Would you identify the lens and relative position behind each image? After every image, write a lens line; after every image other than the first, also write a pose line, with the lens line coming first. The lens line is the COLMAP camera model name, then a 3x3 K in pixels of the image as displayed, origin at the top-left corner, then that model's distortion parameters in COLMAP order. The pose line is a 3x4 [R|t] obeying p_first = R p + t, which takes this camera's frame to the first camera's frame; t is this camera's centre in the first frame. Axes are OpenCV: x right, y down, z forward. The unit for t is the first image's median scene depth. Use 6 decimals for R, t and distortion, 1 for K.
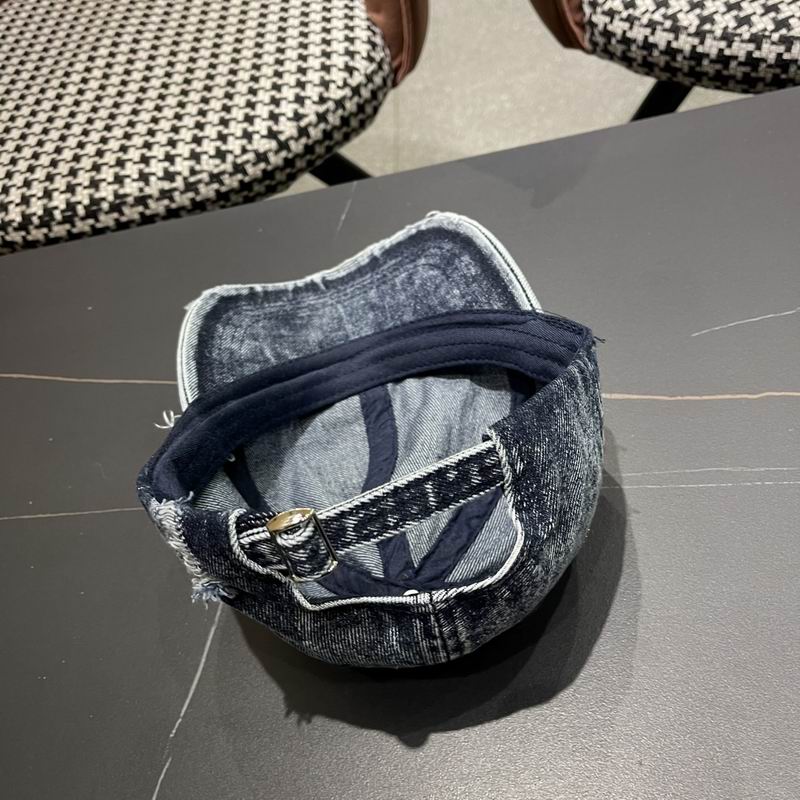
lens RADIAL K [[834.6, 0, 406.8], [0, 834.6, 415.0], [0, 0, 1]] dist [0.006583, 0.000000]
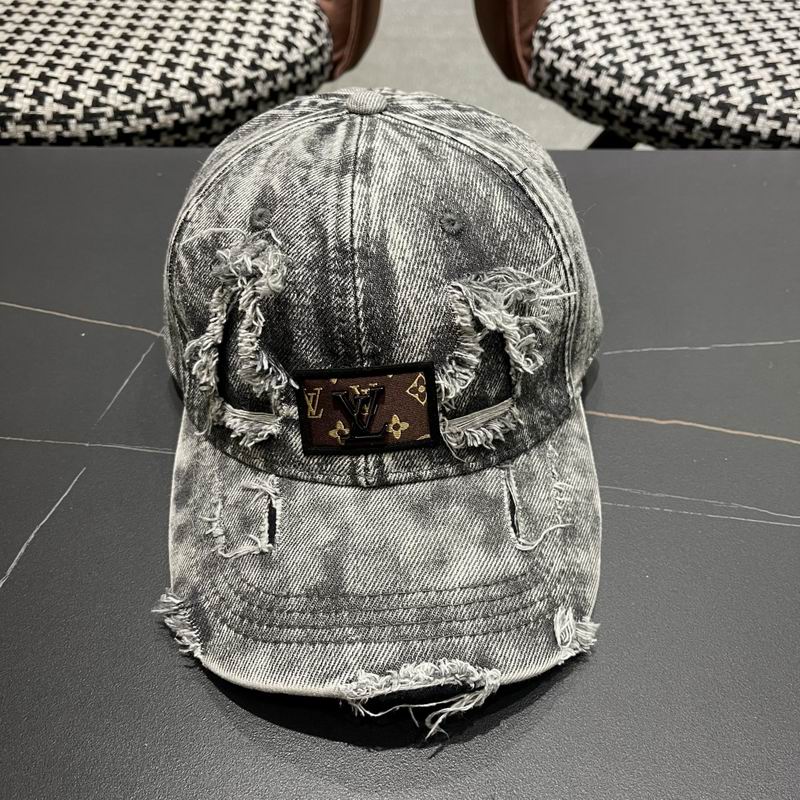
lens RADIAL K [[834.6, 0, 407.6], [0, 834.6, 404.3], [0, 0, 1]] dist [0.006583, 0.000000]
pose [[0.973542, 0.180246, 0.140452, 0.003669], [-0.166073, 0.980300, -0.106916, 0.068416], [-0.156956, 0.080762, 0.984298, 0.081394]]
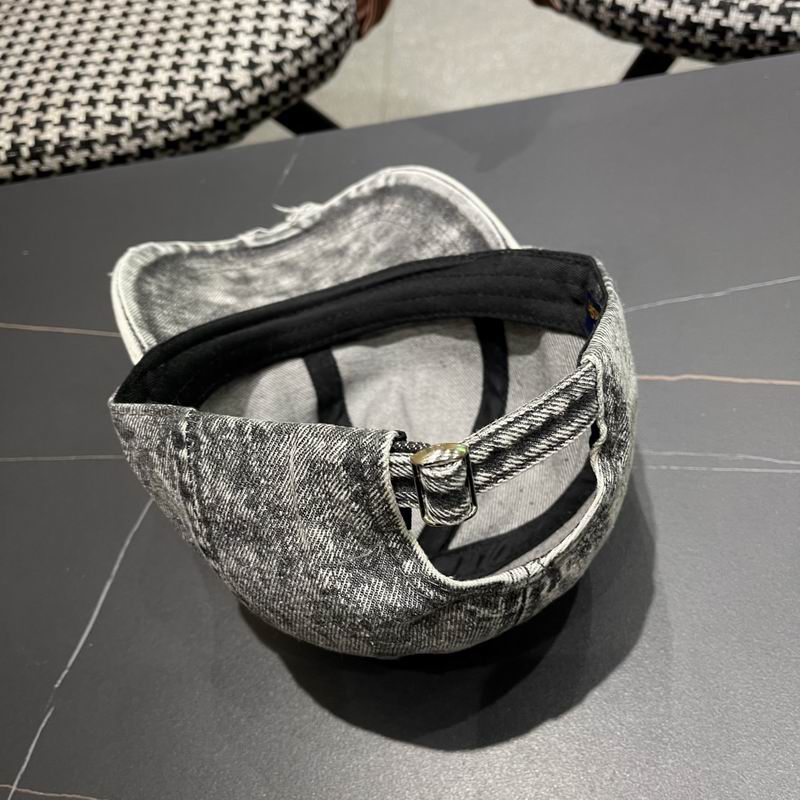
lens RADIAL K [[834.6, 0, 398.1], [0, 834.6, 422.0], [0, 0, 1]] dist [0.006583, 0.000000]
pose [[0.998536, 0.053272, -0.009409, 0.070683], [-0.052702, 0.997204, 0.052975, -0.004244], [0.012205, -0.052401, 0.998552, 0.011303]]
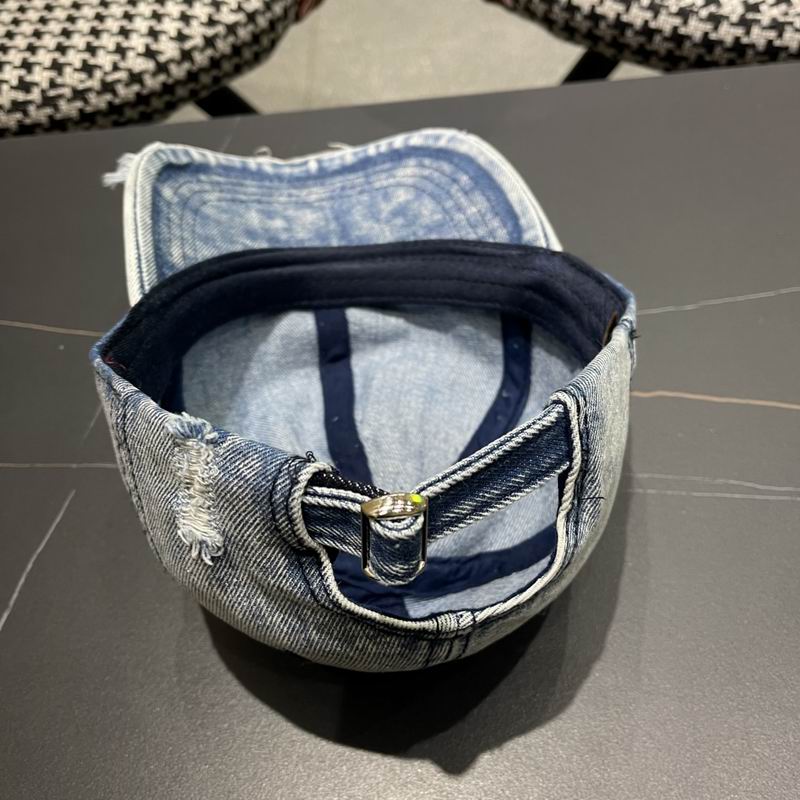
lens RADIAL K [[834.6, 0, 398.1], [0, 834.6, 421.2], [0, 0, 1]] dist [0.006583, 0.000000]
pose [[0.990843, 0.080978, 0.108039, 0.034618], [-0.085035, 0.995816, 0.033472, -0.000817], [-0.104876, -0.042352, 0.993583, 0.078710]]
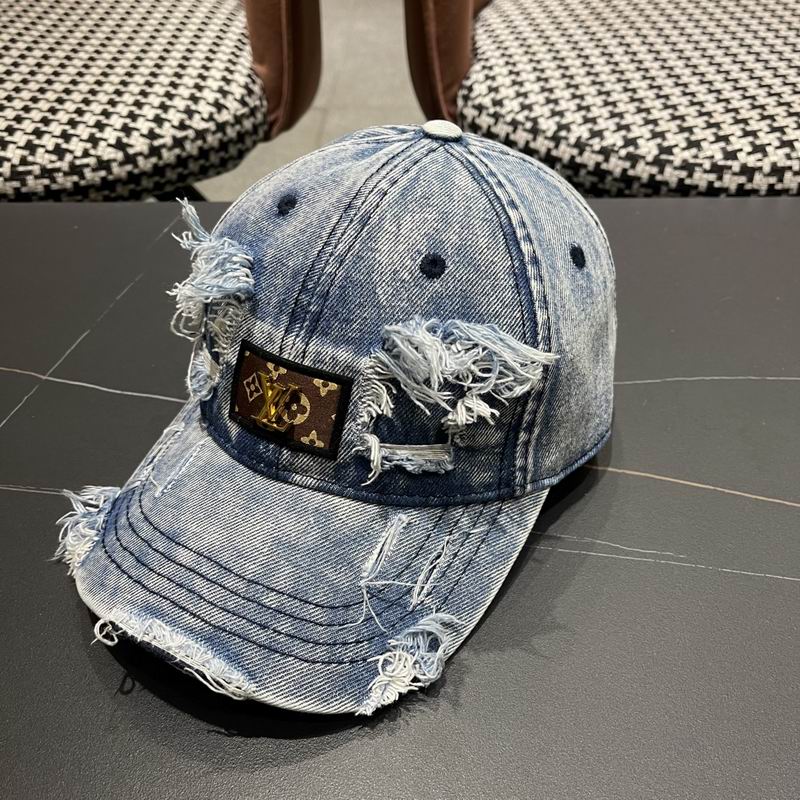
lens RADIAL K [[834.6, 0, 410.6], [0, 834.6, 403.7], [0, 0, 1]] dist [0.006583, 0.000000]
pose [[0.977194, 0.183156, 0.107452, 0.115700], [-0.162260, 0.970458, -0.178557, 0.069090], [-0.136982, 0.157050, 0.978045, 0.063278]]
